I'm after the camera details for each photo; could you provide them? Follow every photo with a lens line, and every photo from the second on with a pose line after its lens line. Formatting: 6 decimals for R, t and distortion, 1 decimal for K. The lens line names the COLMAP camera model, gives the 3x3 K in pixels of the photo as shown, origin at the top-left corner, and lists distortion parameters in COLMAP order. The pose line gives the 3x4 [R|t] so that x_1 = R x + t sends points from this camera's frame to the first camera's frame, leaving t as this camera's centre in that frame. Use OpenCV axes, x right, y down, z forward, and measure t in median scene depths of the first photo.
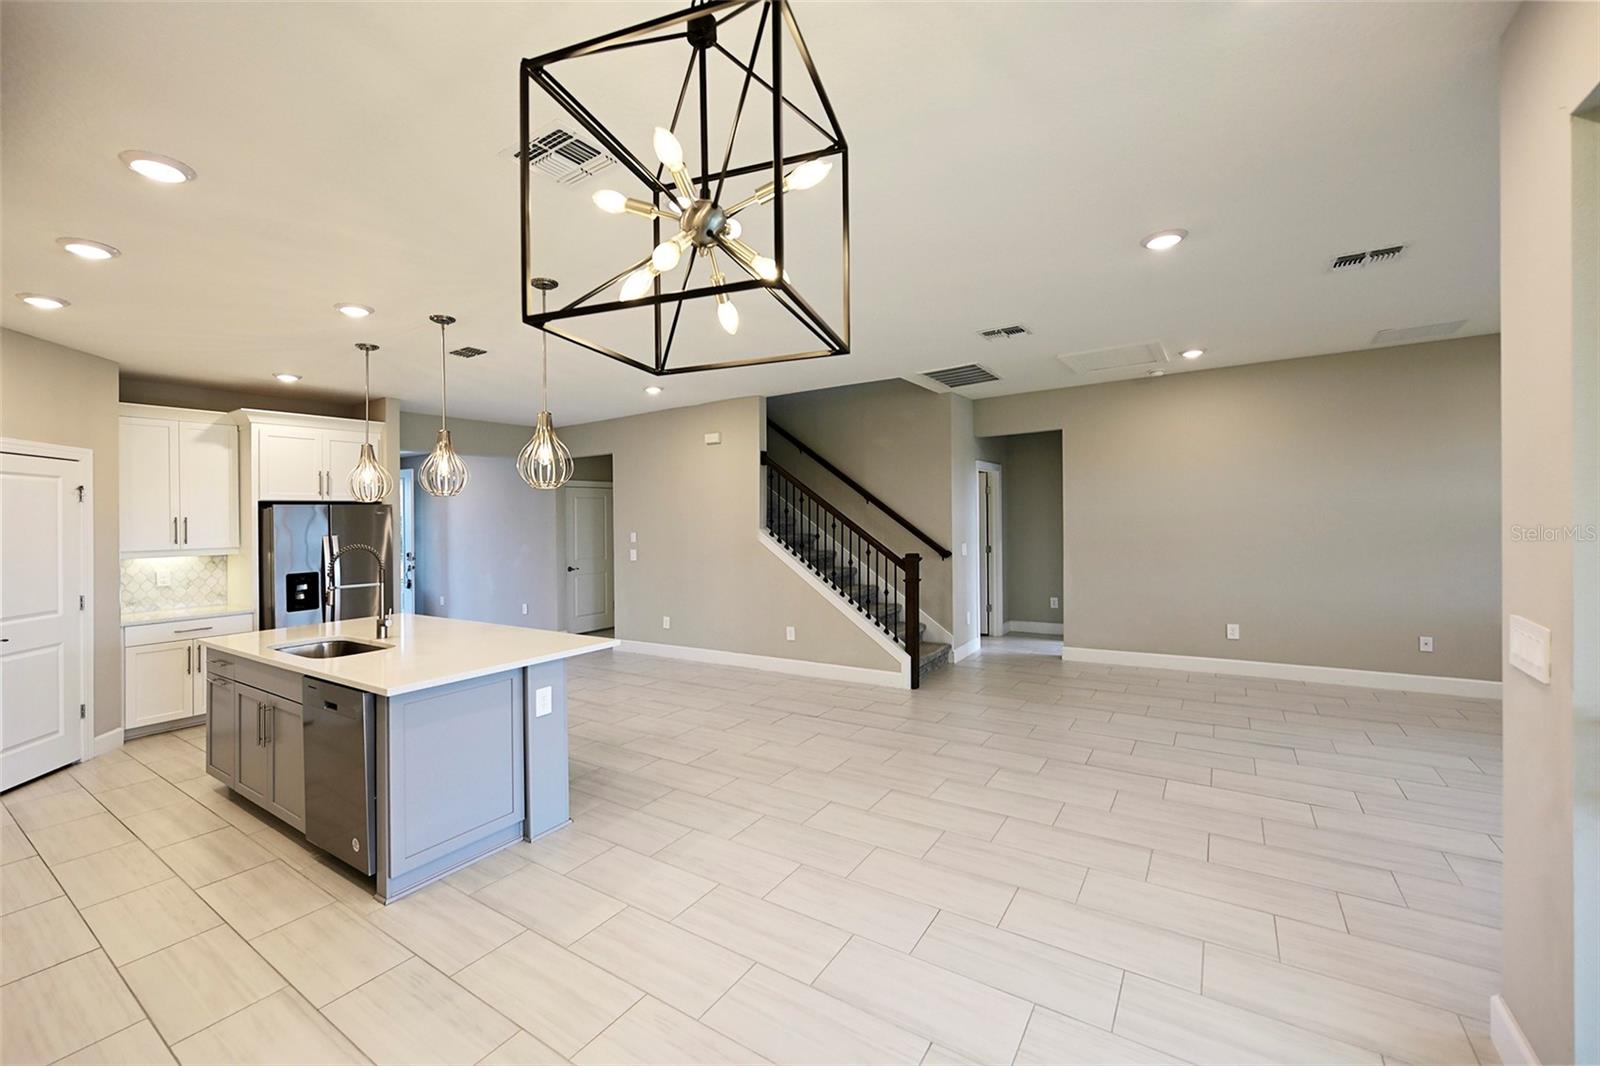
lens RADIAL K [[651.4, 0, 672.5], [0, 651.4, 545.3], [0, 0, 1]] dist [0.003665, -0.001142]
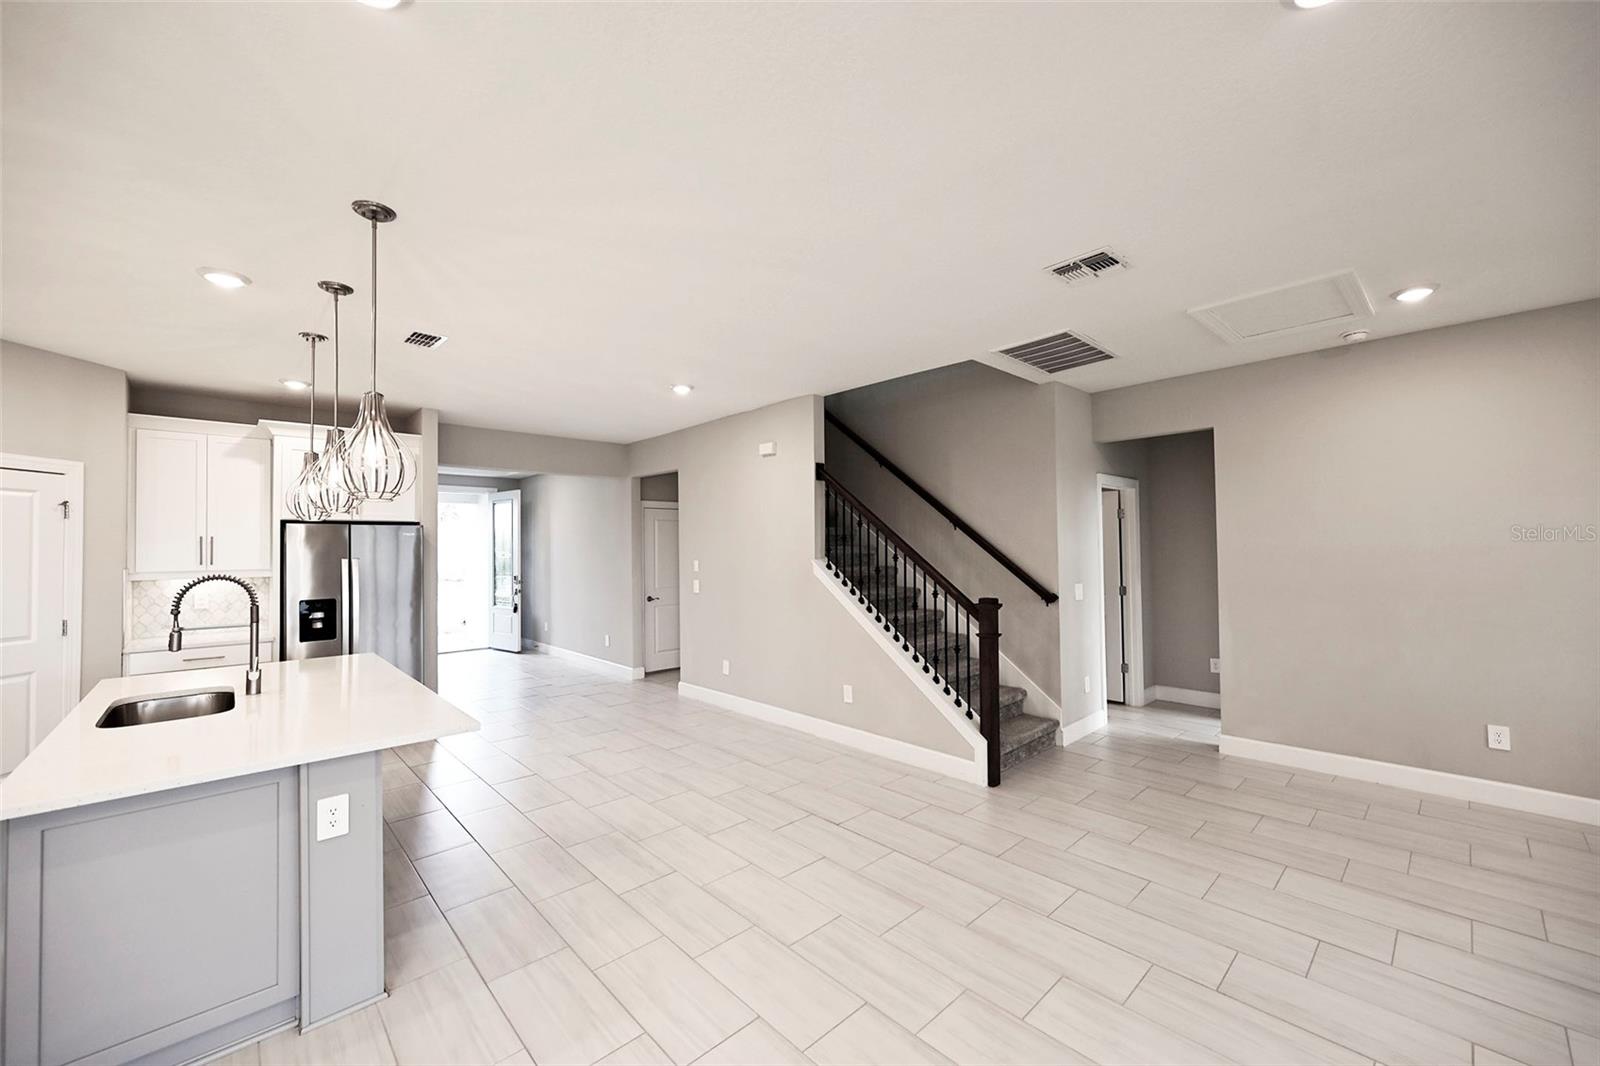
lens RADIAL K [[614.9, 0, 785.2], [0, 614.9, 541.9], [0, 0, 1]] dist [0.000869, 0.000041]
pose [[0.990914, 0.012855, -0.133884, 0.215167], [-0.018523, 0.998980, -0.041177, -0.016055], [0.133219, 0.043283, 0.990141, 0.264683]]
